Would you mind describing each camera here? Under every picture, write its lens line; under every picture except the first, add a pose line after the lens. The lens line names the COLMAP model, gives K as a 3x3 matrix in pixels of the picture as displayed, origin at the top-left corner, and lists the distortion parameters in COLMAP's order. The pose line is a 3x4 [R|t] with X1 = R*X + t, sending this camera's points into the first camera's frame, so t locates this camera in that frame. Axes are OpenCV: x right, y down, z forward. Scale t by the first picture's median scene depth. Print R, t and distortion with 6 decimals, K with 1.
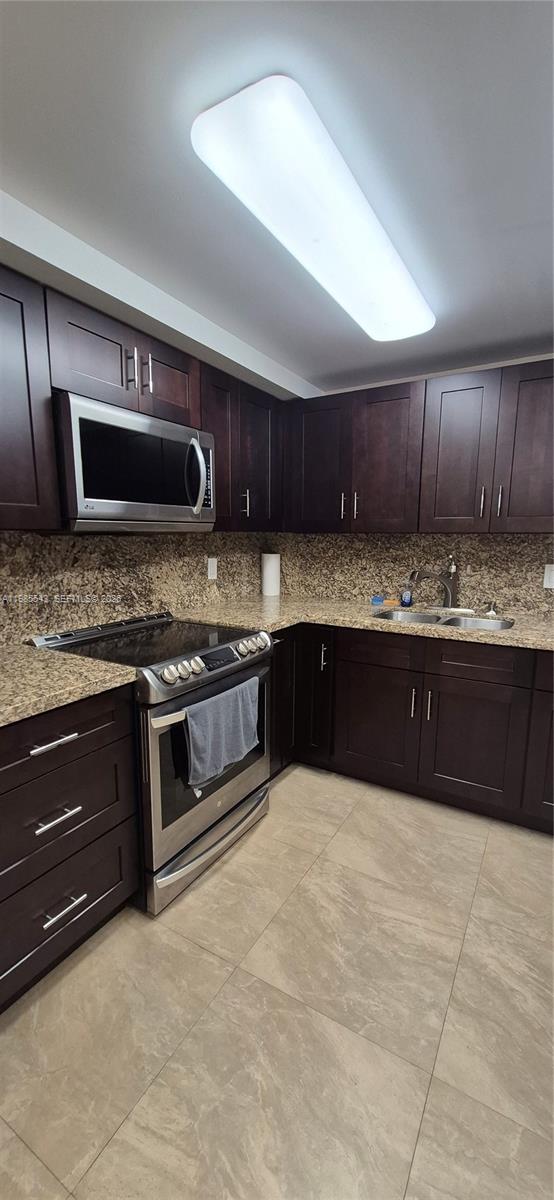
lens RADIAL K [[474.1, 0, 277.1], [0, 474.1, 618.8], [0, 0, 1]] dist [0.002219, 0.002881]
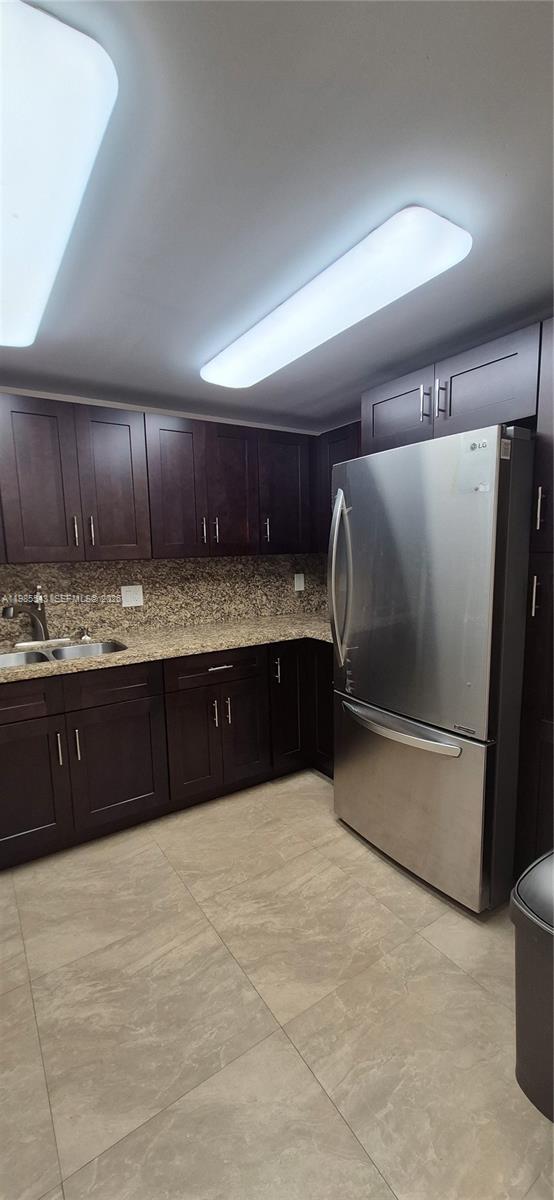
lens RADIAL K [[474.1, 0, 277.1], [0, 474.1, 618.8], [0, 0, 1]] dist [0.002219, 0.002881]
pose [[0.439673, -0.149463, 0.885635, -0.389916], [0.183700, 0.980176, 0.074221, -0.076846], [-0.879171, 0.130058, 0.458413, 0.239481]]
